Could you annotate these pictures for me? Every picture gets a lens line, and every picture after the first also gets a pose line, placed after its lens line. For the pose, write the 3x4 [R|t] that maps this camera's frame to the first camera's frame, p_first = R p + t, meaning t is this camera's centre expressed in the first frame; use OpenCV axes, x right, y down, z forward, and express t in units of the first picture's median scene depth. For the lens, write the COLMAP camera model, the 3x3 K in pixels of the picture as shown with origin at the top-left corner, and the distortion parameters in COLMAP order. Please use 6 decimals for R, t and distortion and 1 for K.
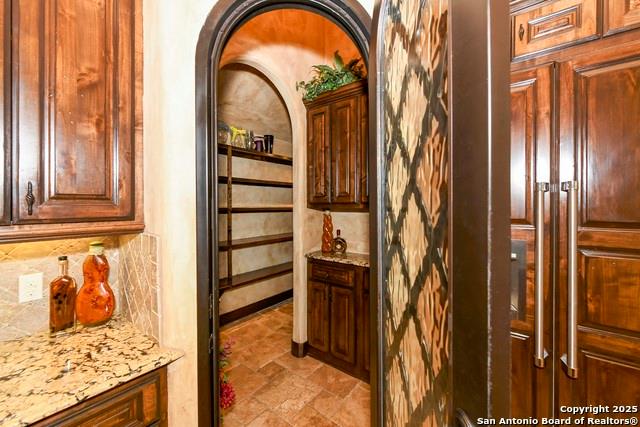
lens RADIAL K [[254.8, 0, 321.1], [0, 254.8, 210.2], [0, 0, 1]] dist [0.001446, 0.000160]
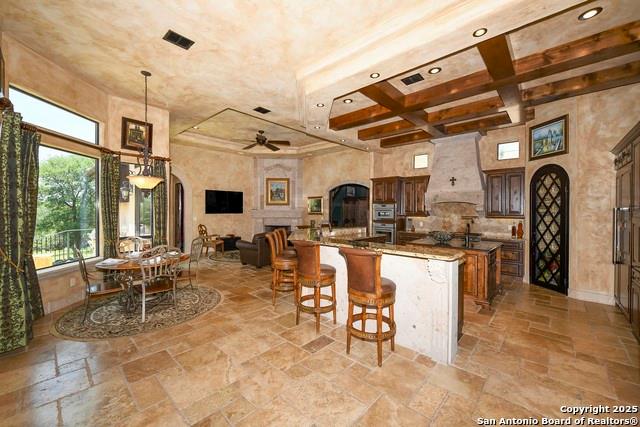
lens RADIAL K [[254.8, 0, 321.1], [0, 254.8, 213.4], [0, 0, 1]] dist [0.001446, 0.000160]
pose [[-0.073610, 0.008360, -0.997252, 4.848138], [-0.012039, 0.999885, 0.009271, -0.003411], [0.997214, 0.012689, -0.073501, -2.780925]]
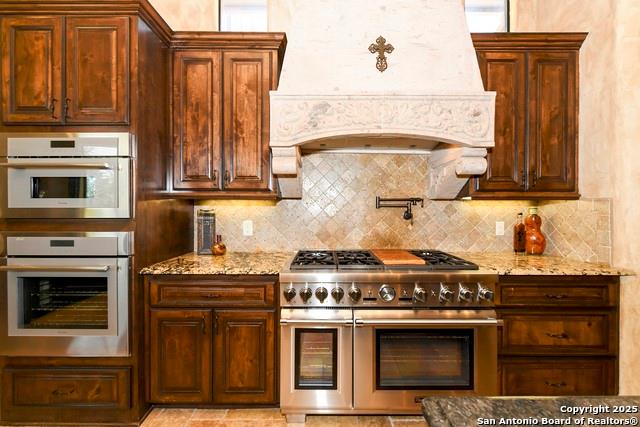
lens RADIAL K [[254.8, 0, 322.9], [0, 254.8, 209.6], [0, 0, 1]] dist [0.001446, 0.000160]
pose [[0.625281, 0.004592, -0.780386, -0.469809], [-0.010644, 0.999940, -0.002644, 0.181799], [0.780327, 0.009960, 0.625292, -1.311144]]
